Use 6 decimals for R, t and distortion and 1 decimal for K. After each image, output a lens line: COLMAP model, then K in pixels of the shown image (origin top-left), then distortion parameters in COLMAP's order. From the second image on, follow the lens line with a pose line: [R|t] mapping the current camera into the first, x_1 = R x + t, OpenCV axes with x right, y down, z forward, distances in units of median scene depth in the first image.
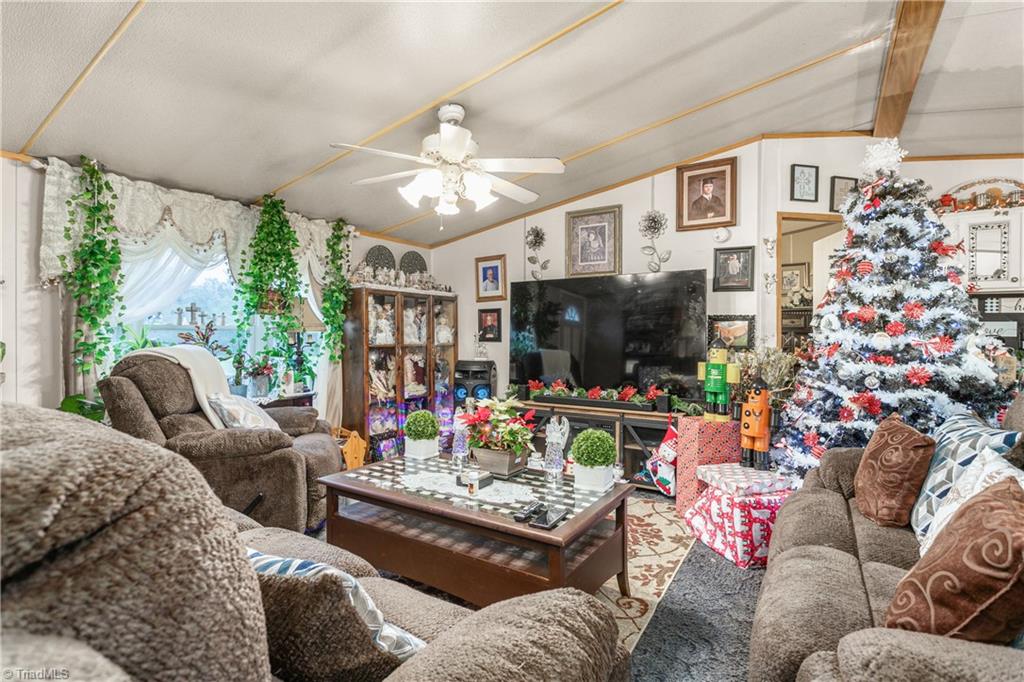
lens RADIAL K [[492.5, 0, 512.0], [0, 492.5, 341.0], [0, 0, 1]] dist [-0.000677, -0.000013]
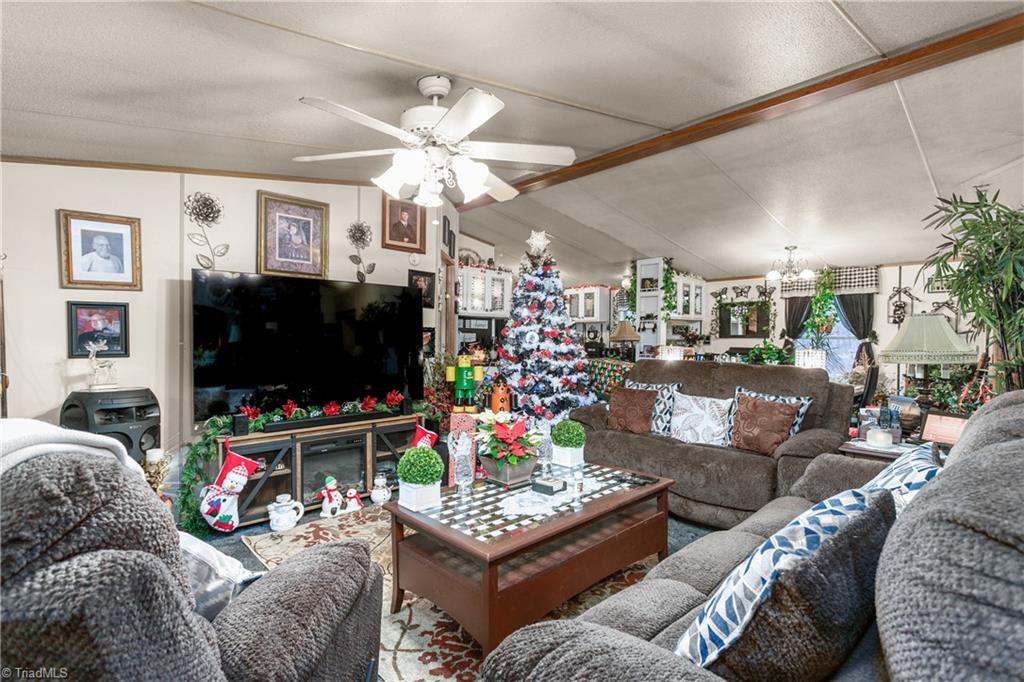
lens RADIAL K [[492.5, 0, 512.0], [0, 492.5, 341.0], [0, 0, 1]] dist [-0.000677, -0.000013]
pose [[0.234404, -0.007874, 0.972107, -0.649214], [0.007639, 0.999951, 0.006258, -0.022704], [-0.972109, 0.005959, 0.234453, 0.475218]]
